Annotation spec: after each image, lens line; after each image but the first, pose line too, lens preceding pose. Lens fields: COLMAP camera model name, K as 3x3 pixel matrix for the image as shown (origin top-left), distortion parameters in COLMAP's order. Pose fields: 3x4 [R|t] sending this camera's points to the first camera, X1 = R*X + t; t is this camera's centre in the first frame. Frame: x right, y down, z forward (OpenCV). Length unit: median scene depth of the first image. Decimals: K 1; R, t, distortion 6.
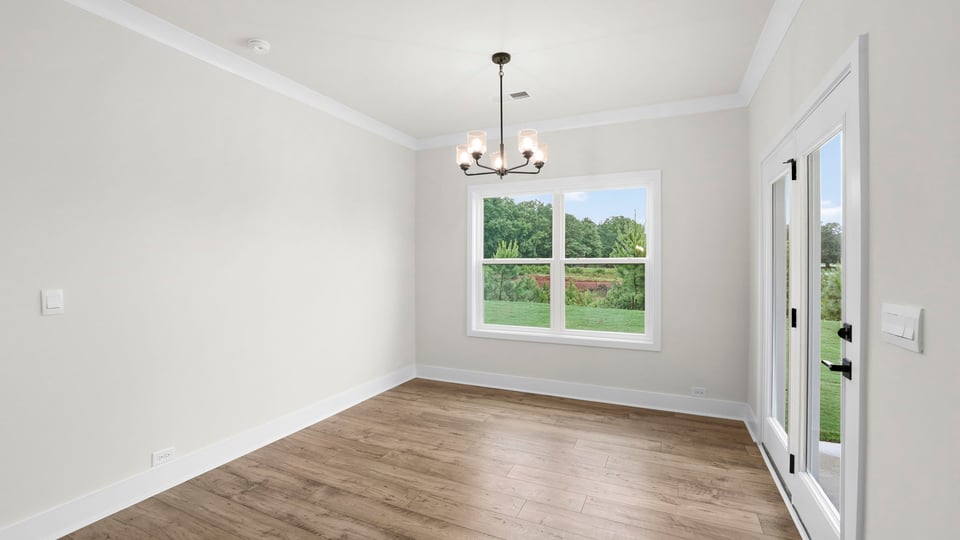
lens RADIAL K [[424.7, 0, 474.3], [0, 424.7, 264.8], [0, 0, 1]] dist [-0.004218, 0.000149]
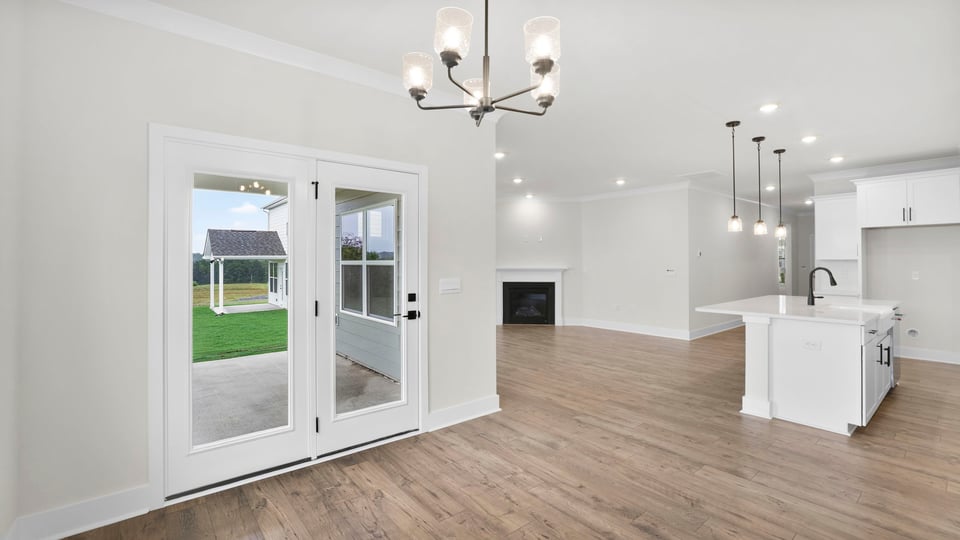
lens RADIAL K [[427.2, 0, 462.4], [0, 427.2, 259.2], [0, 0, 1]] dist [-0.019909, 0.000871]
pose [[-0.891511, 0.001799, 0.452996, -0.130161], [0.001950, 0.999998, -0.000134, -0.012843], [-0.452996, 0.000764, -0.891512, 1.223029]]
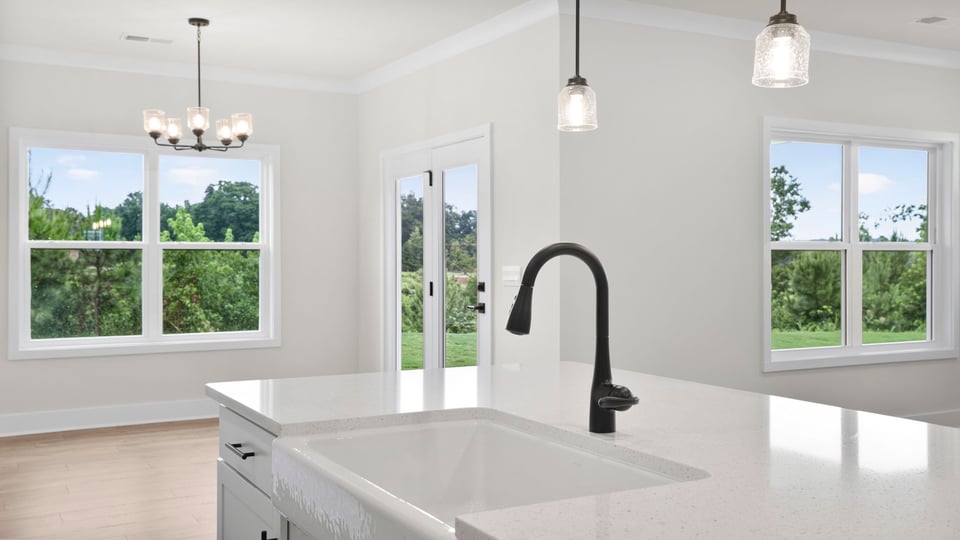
lens RADIAL K [[922.8, 0, 483.4], [0, 922.8, 272.1], [0, 0, 1]] dist [0.080637, 0.000000]
pose [[0.588786, -0.013439, 0.808177, -0.964319], [0.002127, 0.999884, 0.015077, 0.018383], [-0.808286, -0.007158, 0.588746, -0.546845]]
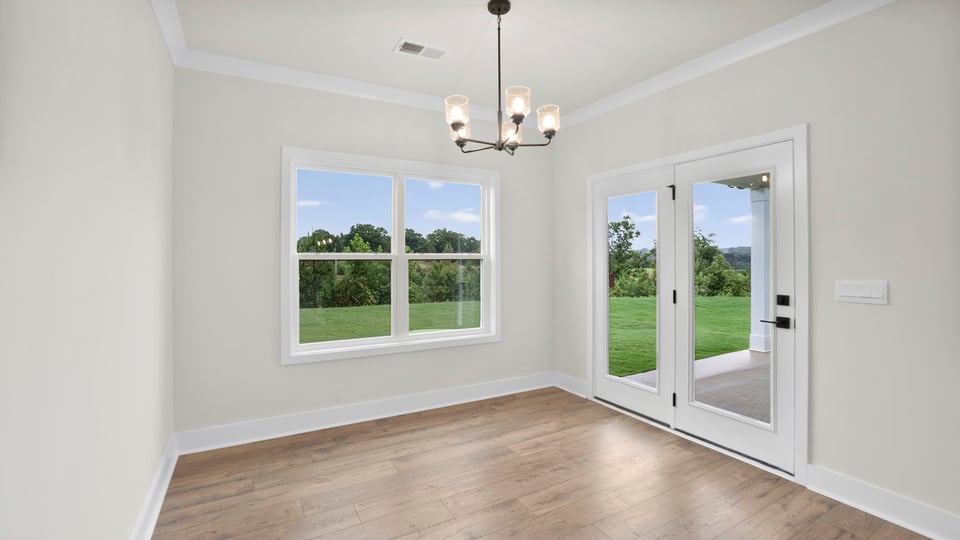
lens RADIAL K [[427.2, 0, 484.5], [0, 427.2, 260.6], [0, 0, 1]] dist [-0.019909, 0.000871]
pose [[0.578911, -0.006040, 0.815368, -0.491378], [0.005366, 0.999979, 0.003599, -0.002947], [-0.815373, 0.002292, 0.578931, 0.440337]]
